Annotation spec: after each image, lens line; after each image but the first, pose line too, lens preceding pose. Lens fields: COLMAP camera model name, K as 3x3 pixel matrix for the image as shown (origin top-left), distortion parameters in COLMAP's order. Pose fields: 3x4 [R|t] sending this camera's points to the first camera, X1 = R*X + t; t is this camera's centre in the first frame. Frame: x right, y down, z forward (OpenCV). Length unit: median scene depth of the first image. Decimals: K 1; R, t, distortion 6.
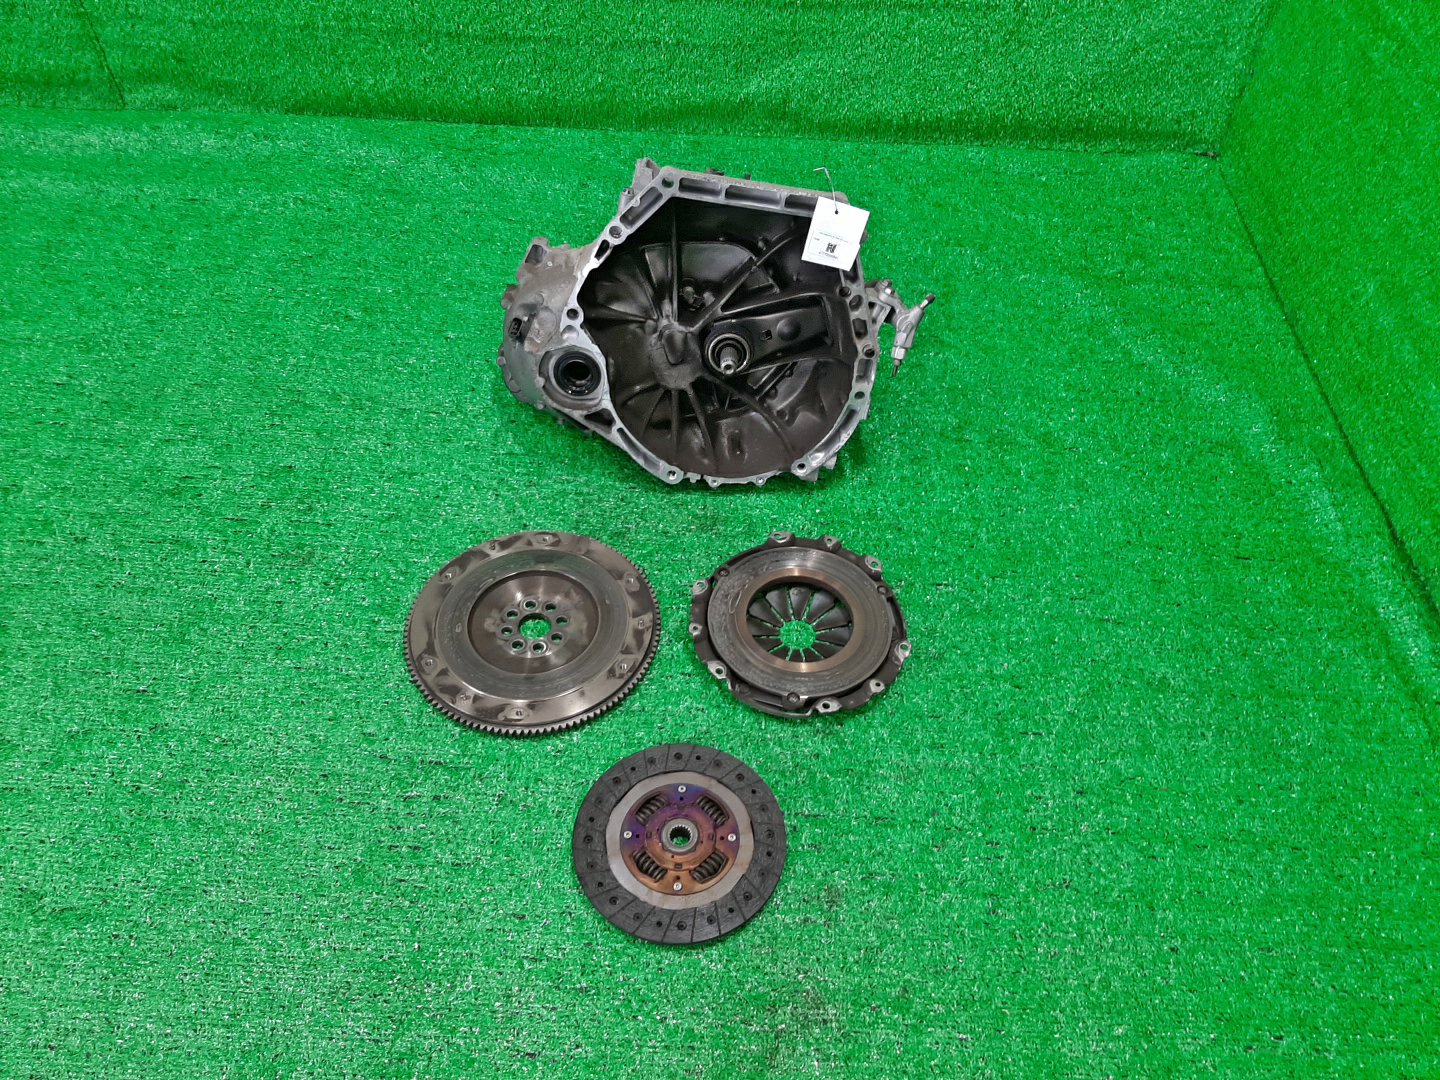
lens RADIAL K [[1121.7, 0, 732.6], [0, 1121.7, 537.6], [0, 0, 1]] dist [0.084246, -0.179621]
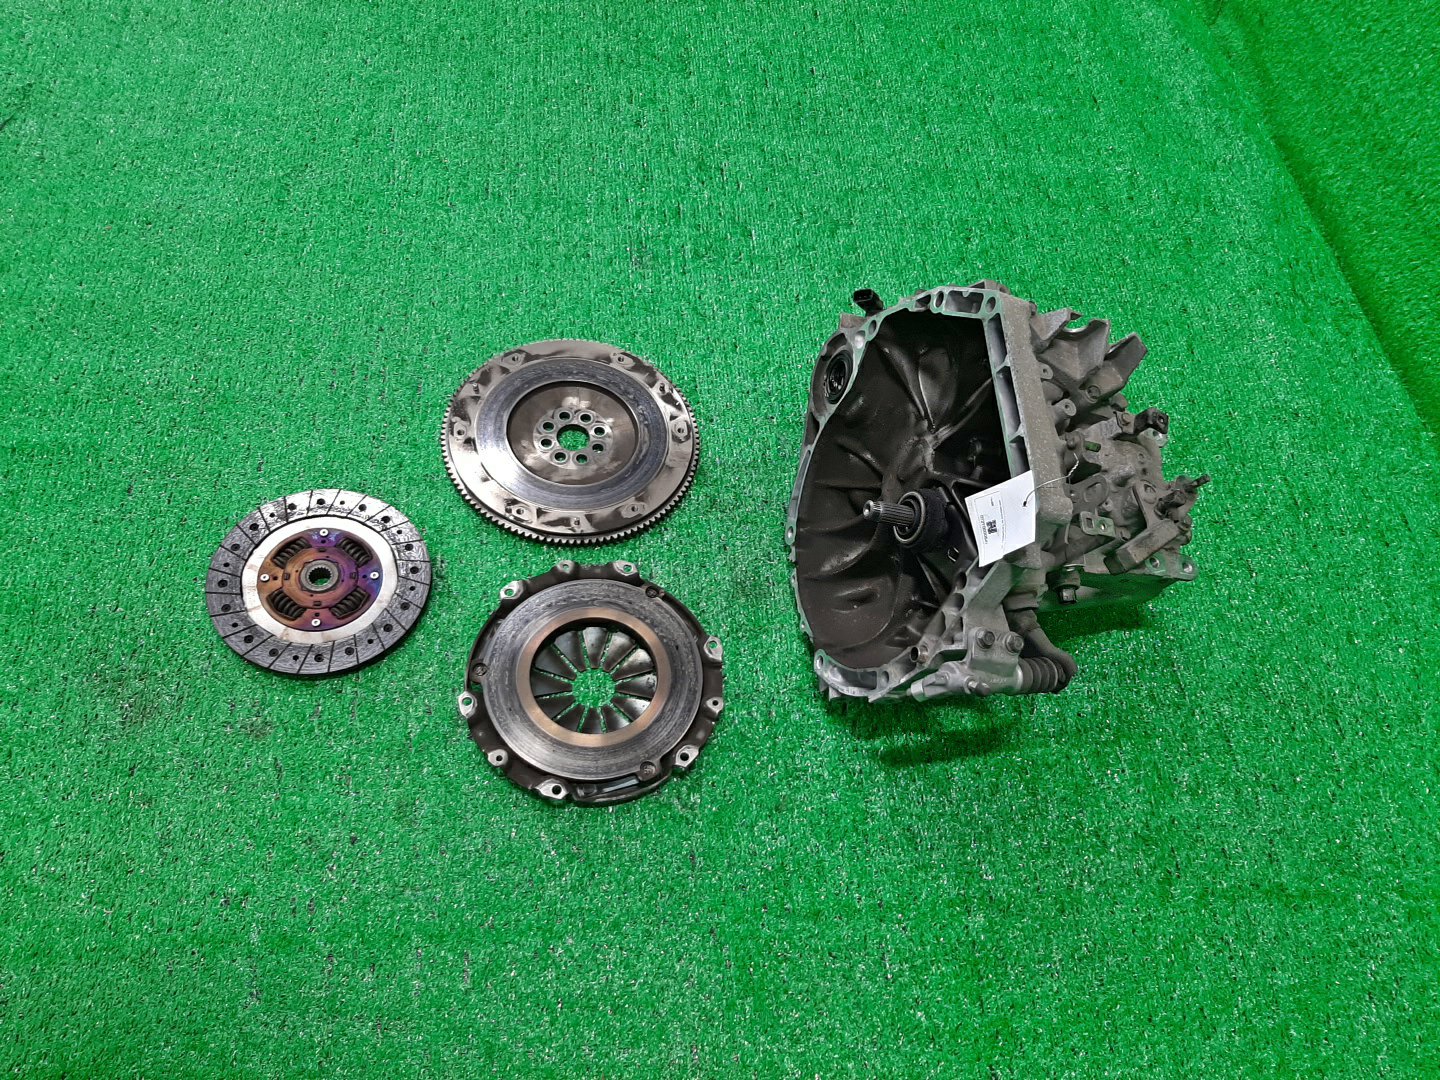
lens RADIAL K [[1121.7, 0, 732.6], [0, 1121.7, 537.6], [0, 0, 1]] dist [0.084246, -0.179621]
pose [[0.128143, 0.823184, -0.553125, 0.467283], [-0.830582, 0.393849, 0.393721, -0.398169], [0.541953, 0.408963, 0.734191, 0.393278]]
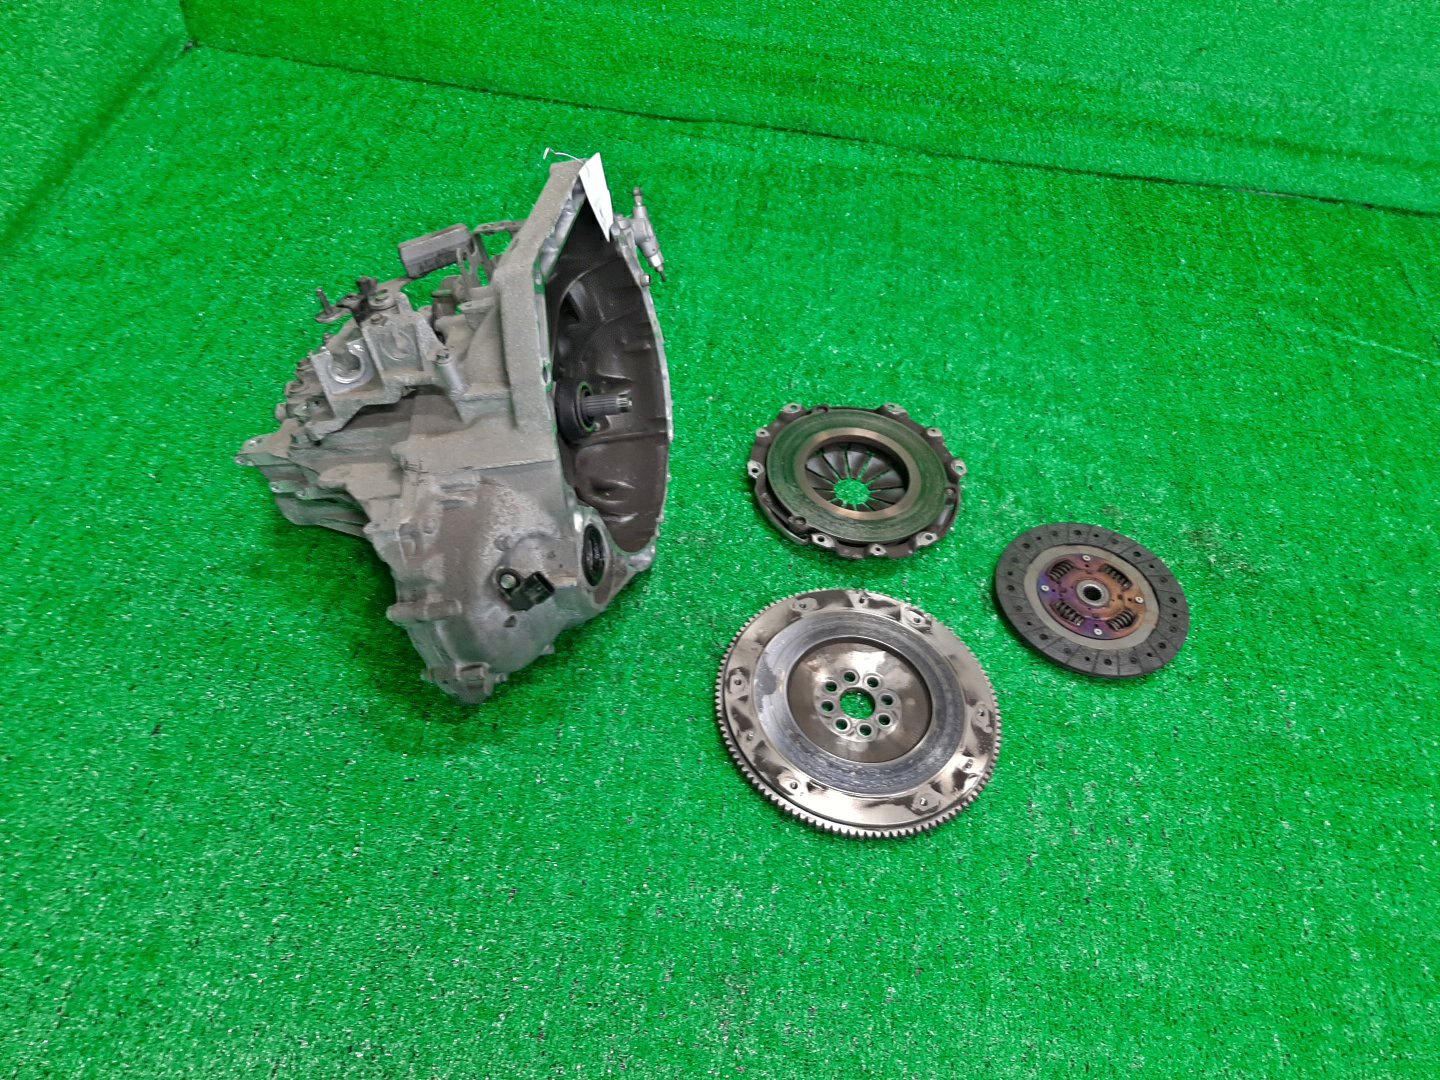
lens RADIAL K [[1121.7, 0, 732.6], [0, 1121.7, 537.6], [0, 0, 1]] dist [0.084246, -0.179621]
pose [[0.082486, -0.782524, 0.617133, -0.633723], [0.688932, 0.492225, 0.532059, -0.526537], [-0.720117, 0.381275, 0.579707, 0.520878]]
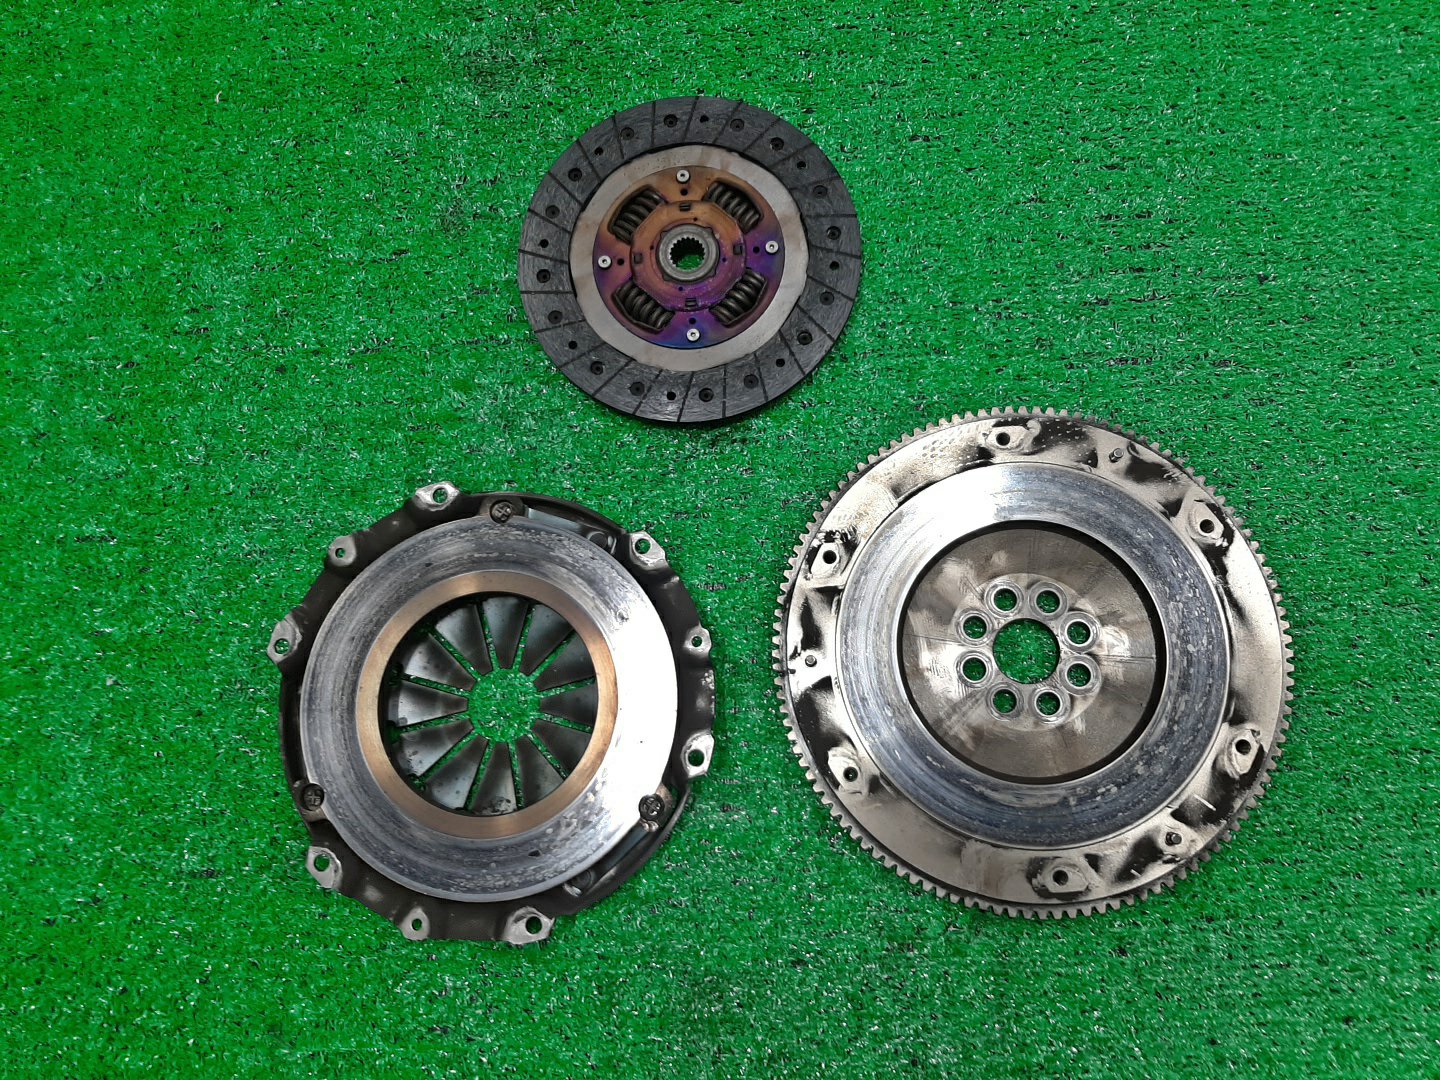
lens RADIAL K [[1121.7, 0, 732.6], [0, 1121.7, 537.6], [0, 0, 1]] dist [0.084246, -0.179621]
pose [[-0.997048, 0.076745, -0.002464, -0.050968], [-0.048541, -0.605120, 0.794653, -0.283289], [0.059495, 0.792426, 0.607059, 0.661964]]
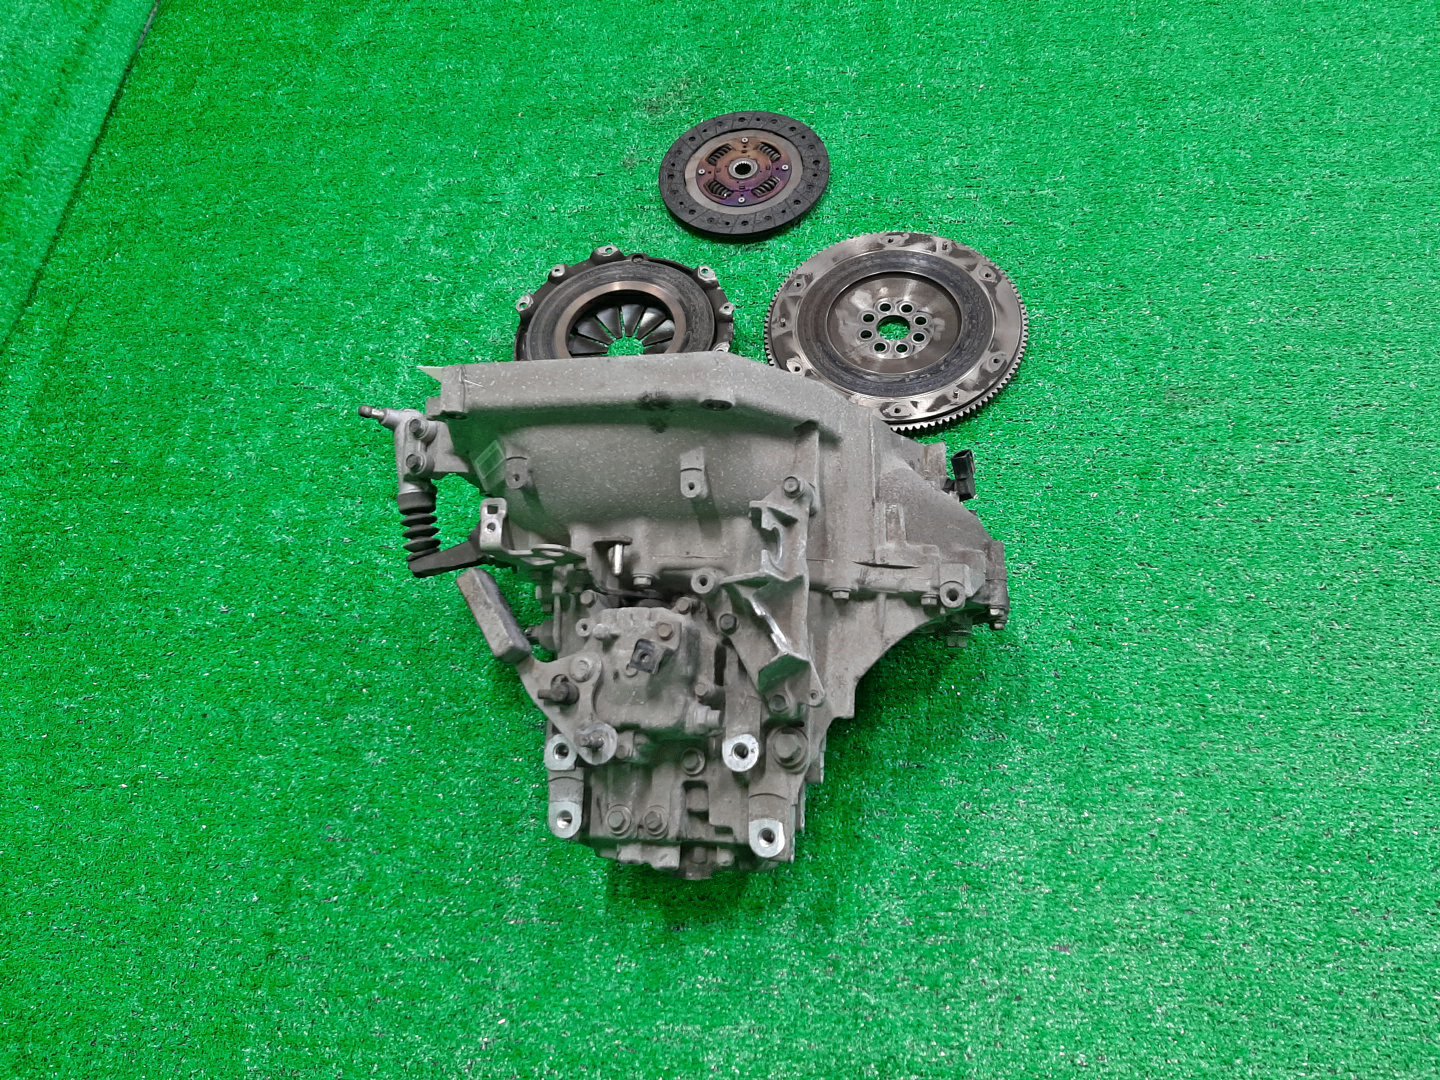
lens RADIAL K [[1121.7, 0, 732.6], [0, 1121.7, 537.6], [0, 0, 1]] dist [0.084246, -0.179621]
pose [[-0.997782, -0.002041, 0.066540, -0.104763], [0.063801, -0.314677, 0.947052, -0.919330], [0.019005, 0.949197, 0.314109, 0.877721]]
